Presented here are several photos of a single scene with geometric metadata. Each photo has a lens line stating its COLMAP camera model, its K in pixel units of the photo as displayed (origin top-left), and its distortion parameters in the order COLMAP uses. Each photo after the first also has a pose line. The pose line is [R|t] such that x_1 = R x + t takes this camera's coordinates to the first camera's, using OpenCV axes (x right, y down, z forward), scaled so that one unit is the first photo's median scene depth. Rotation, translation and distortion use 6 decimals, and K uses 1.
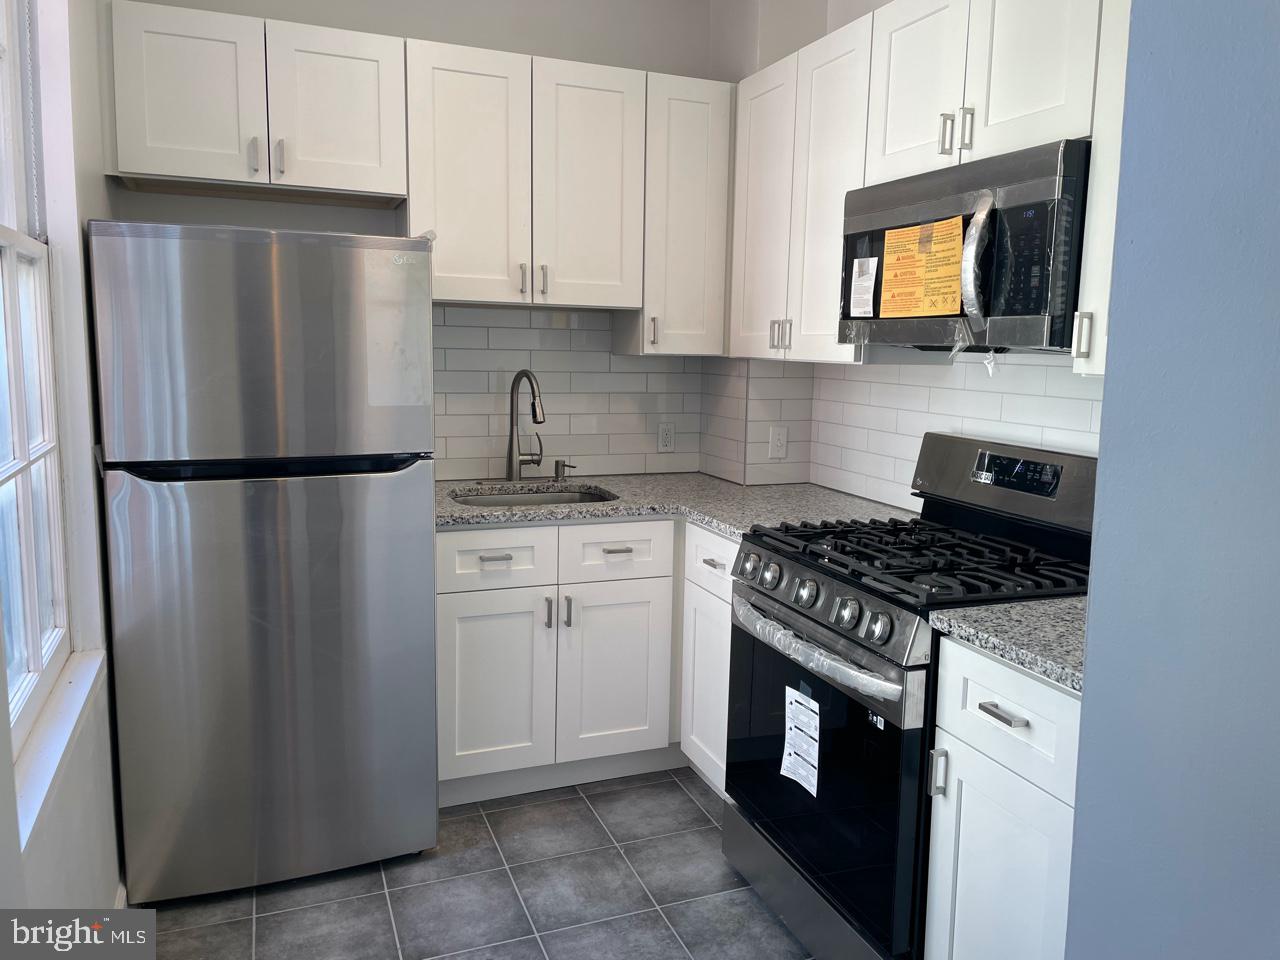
lens RADIAL K [[967.4, 0, 651.5], [0, 967.4, 478.9], [0, 0, 1]] dist [0.100331, -0.122679]
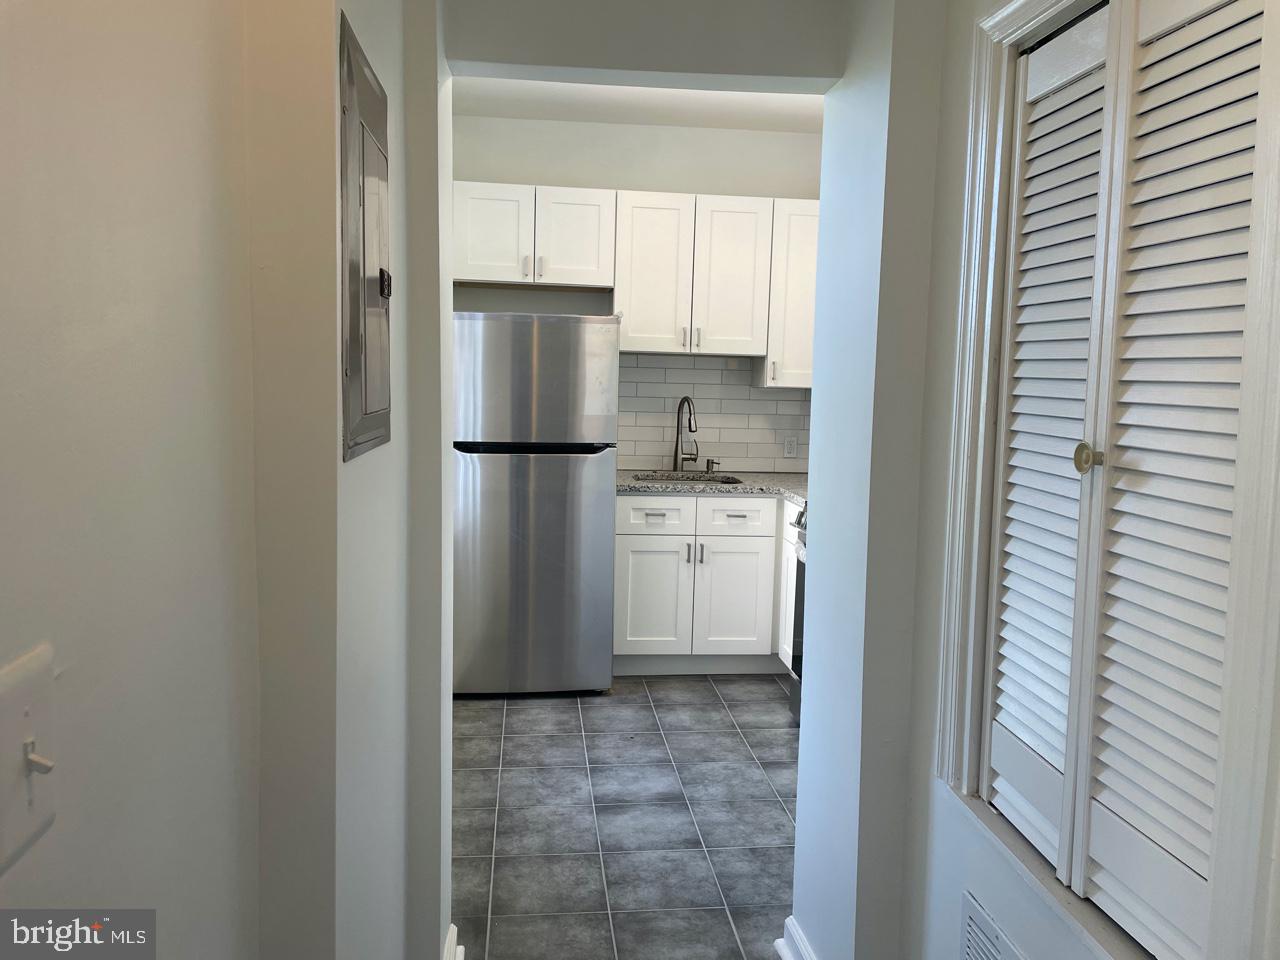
lens RADIAL K [[967.4, 0, 645.3], [0, 967.4, 473.5], [0, 0, 1]] dist [0.100331, -0.122679]
pose [[0.966019, 0.026071, -0.257154, 0.218786], [-0.038154, 0.998384, -0.042109, 0.079086], [0.255640, 0.050489, 0.965453, -0.504957]]
